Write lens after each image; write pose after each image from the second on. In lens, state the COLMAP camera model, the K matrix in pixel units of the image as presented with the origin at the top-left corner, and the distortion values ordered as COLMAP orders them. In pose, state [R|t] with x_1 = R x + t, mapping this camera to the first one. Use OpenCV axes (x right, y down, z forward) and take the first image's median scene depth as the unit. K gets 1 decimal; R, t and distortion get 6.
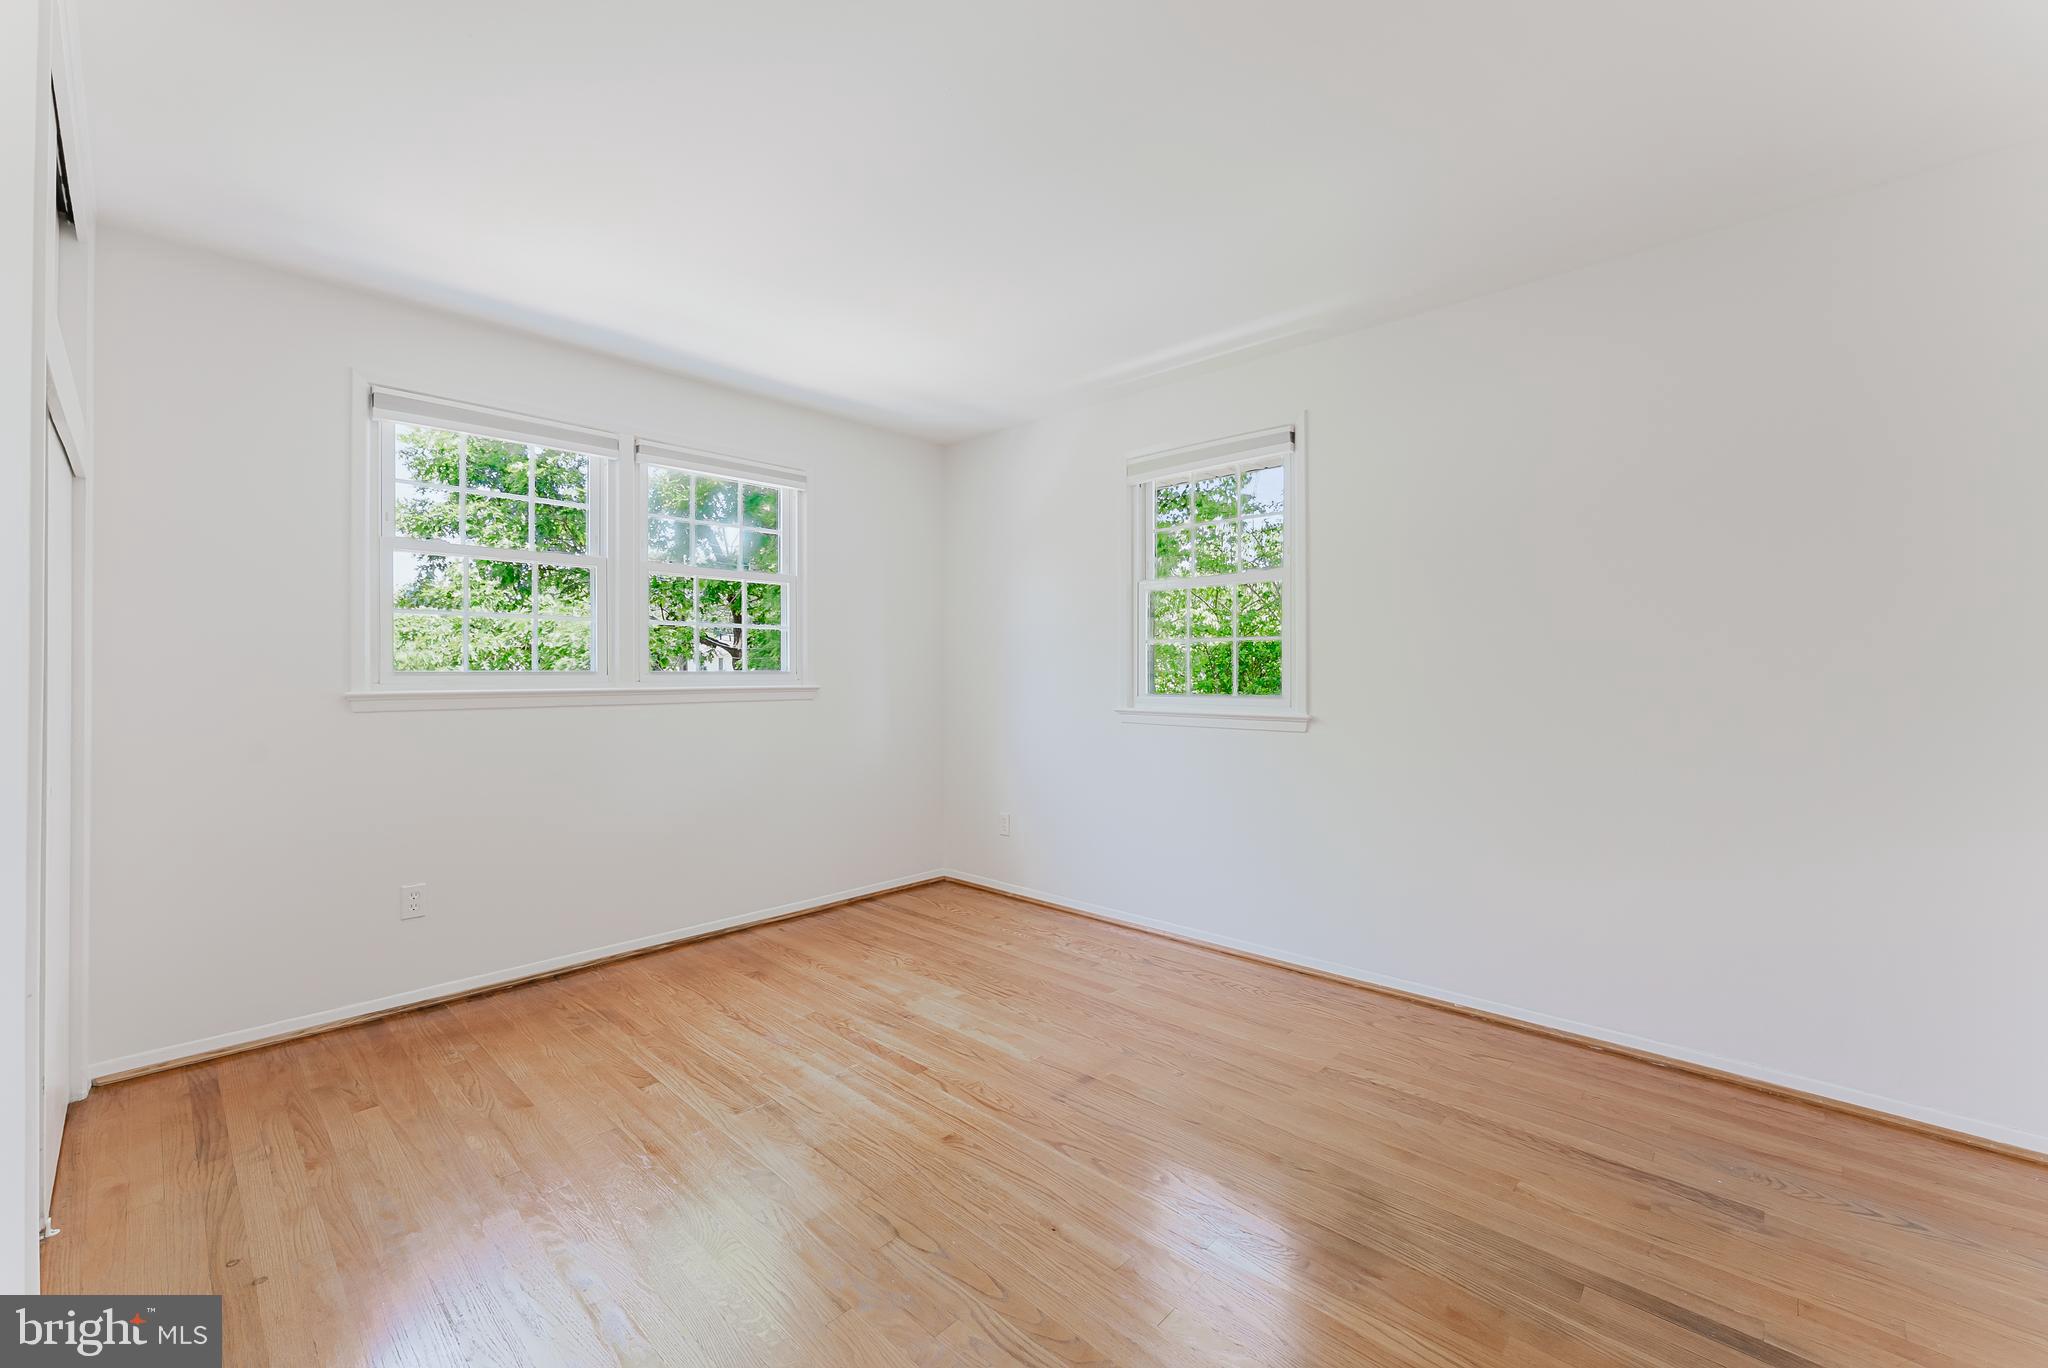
lens RADIAL K [[825.2, 0, 1028.4], [0, 825.2, 677.7], [0, 0, 1]] dist [-0.004405, -0.000456]
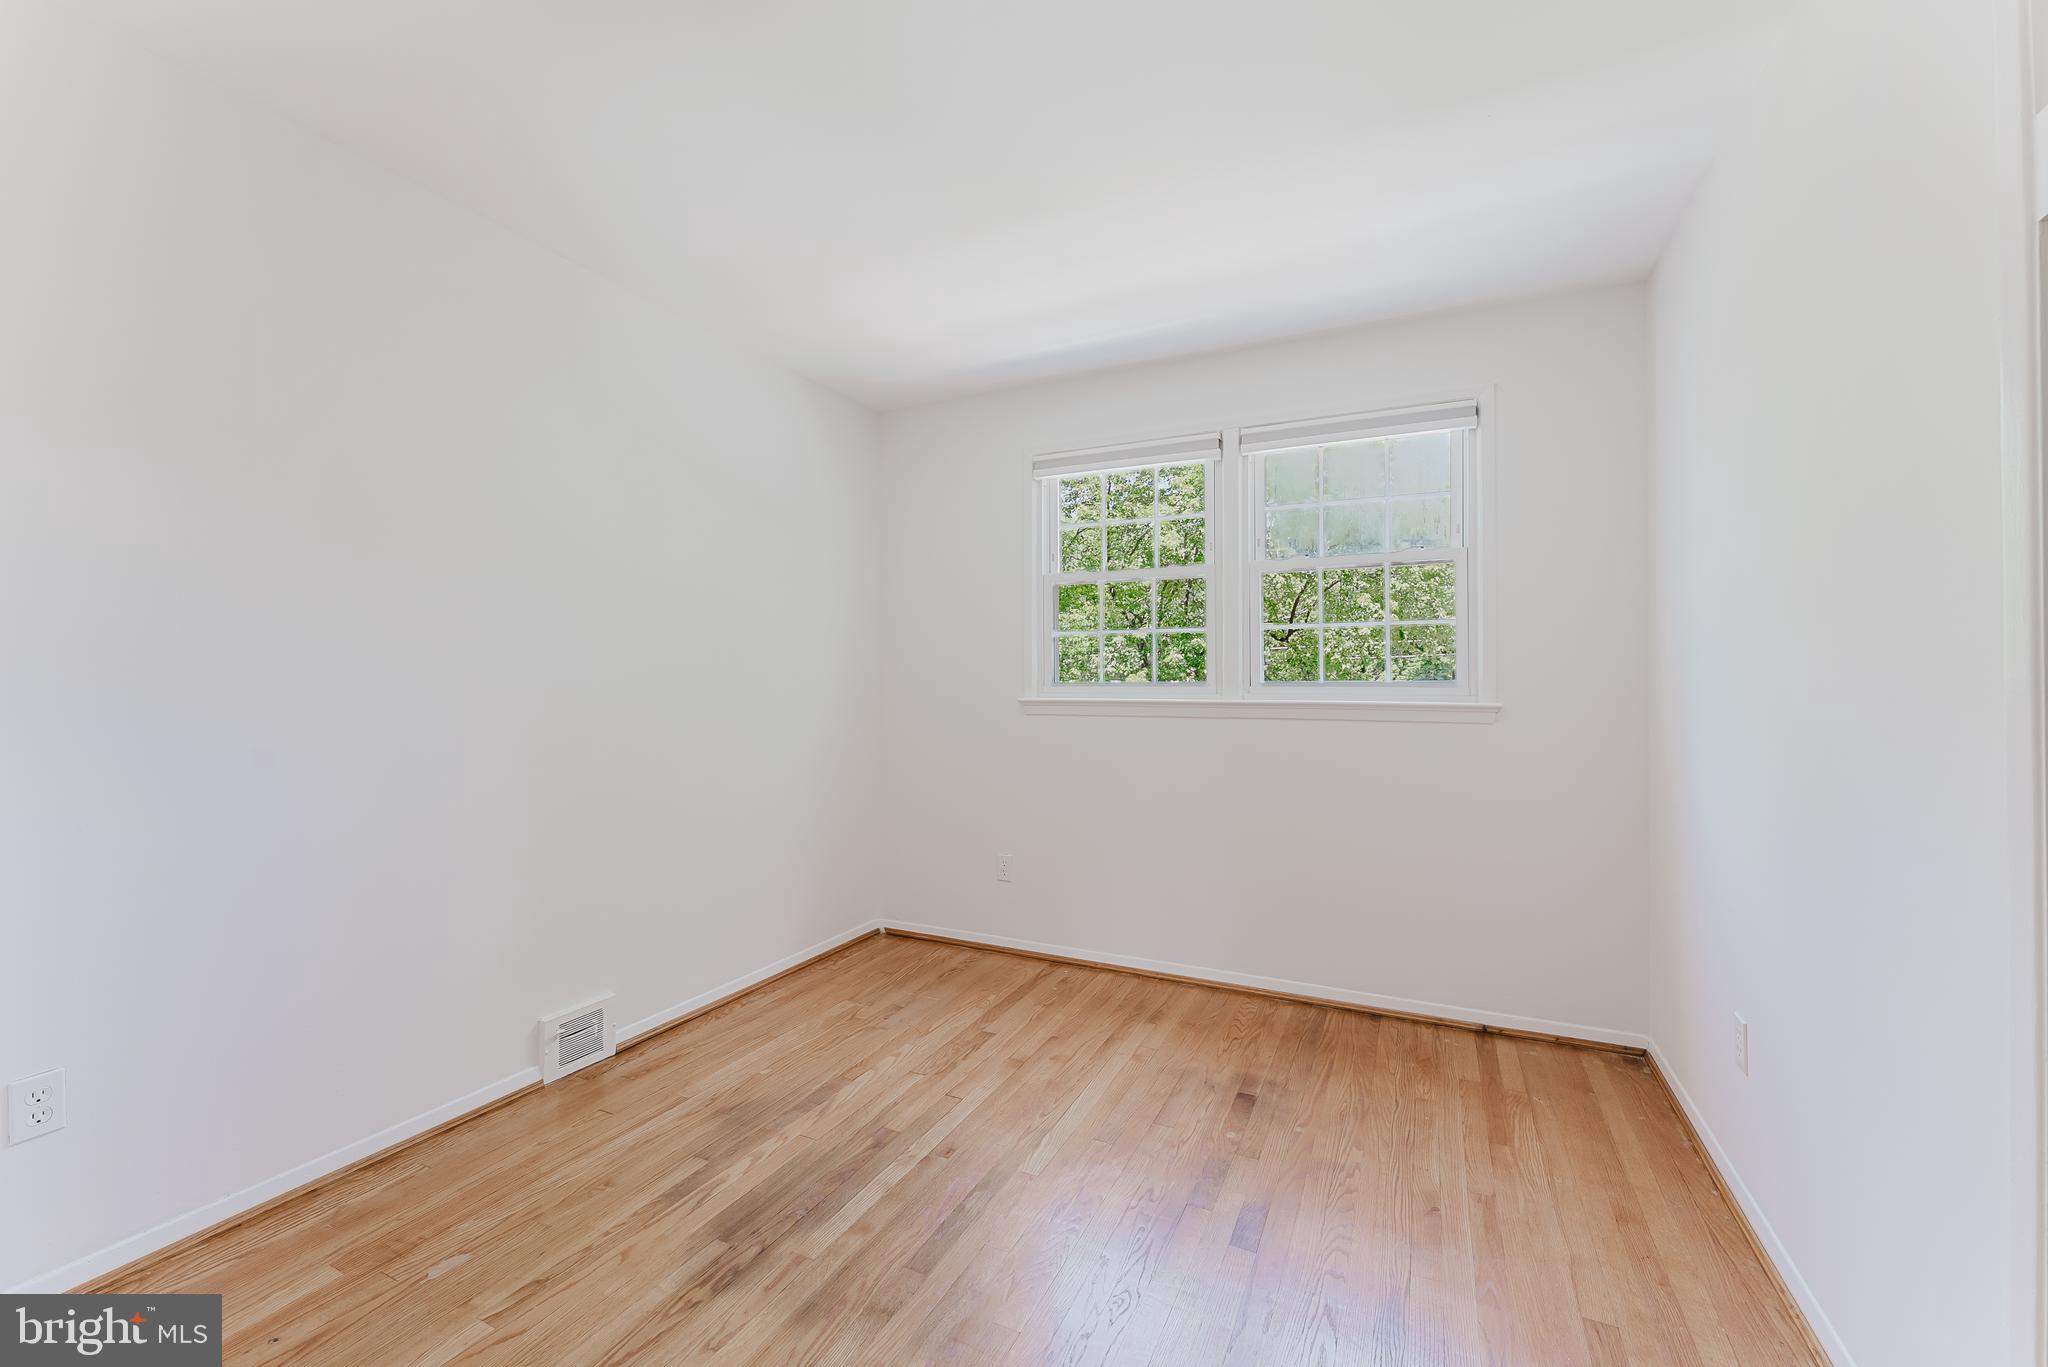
lens RADIAL K [[941.6, 0, 1024.0], [0, 941.6, 683.5], [0, 0, 1]] dist [0.000508, 0.000060]
pose [[0.239704, 0.002909, -0.970842, 0.570783], [-0.006395, 0.999979, 0.001418, -0.007401], [0.970825, 0.005868, 0.239718, 0.599307]]
